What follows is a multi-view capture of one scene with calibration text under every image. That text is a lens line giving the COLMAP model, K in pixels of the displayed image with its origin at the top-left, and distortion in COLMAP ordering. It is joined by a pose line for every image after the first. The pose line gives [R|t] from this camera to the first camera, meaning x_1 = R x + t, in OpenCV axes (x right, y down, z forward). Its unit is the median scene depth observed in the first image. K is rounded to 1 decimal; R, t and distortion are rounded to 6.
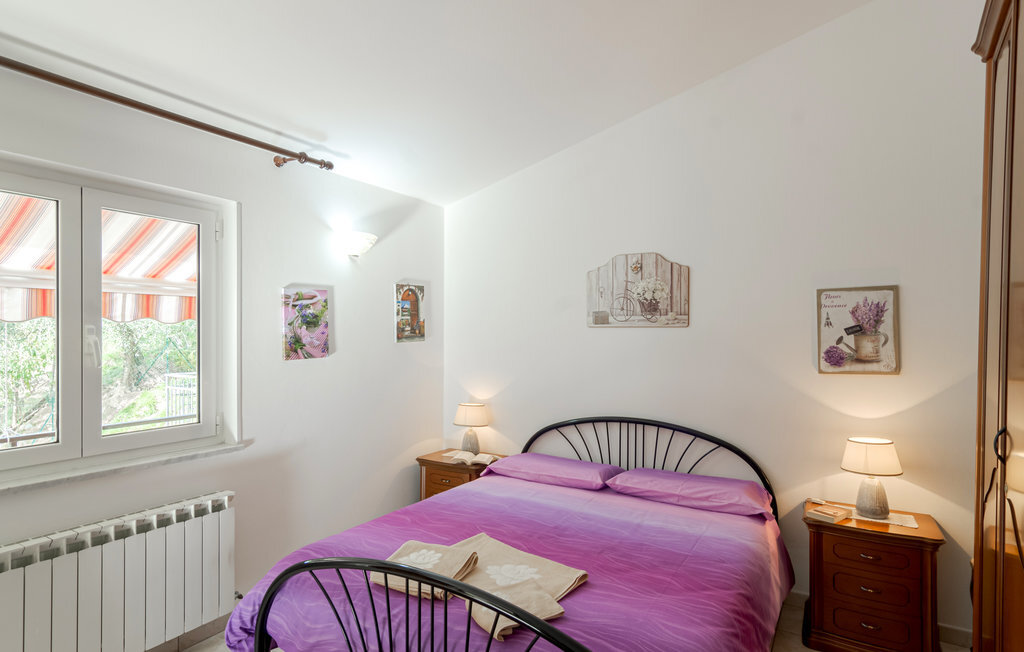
lens RADIAL K [[542.4, 0, 505.7], [0, 542.4, 329.7], [0, 0, 1]] dist [0.001822, 0.001557]
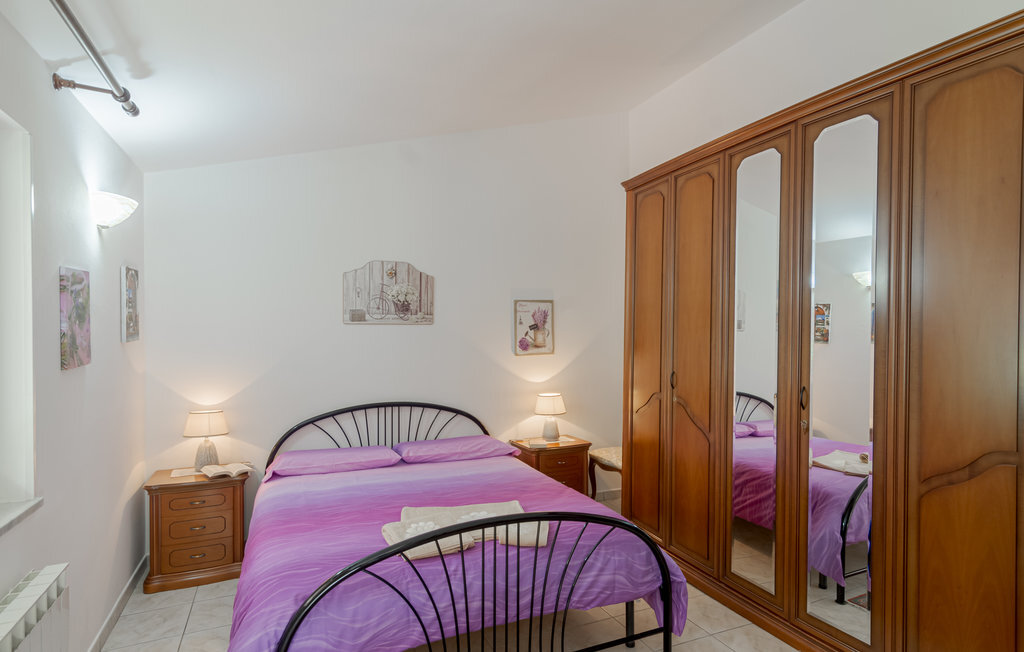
lens RADIAL K [[542.4, 0, 505.7], [0, 542.4, 329.7], [0, 0, 1]] dist [0.001822, 0.001557]
pose [[0.586520, -0.003547, 0.809927, -0.602058], [-0.004147, 0.999964, 0.007383, -0.002803], [-0.809924, -0.007689, 0.586485, 0.123607]]
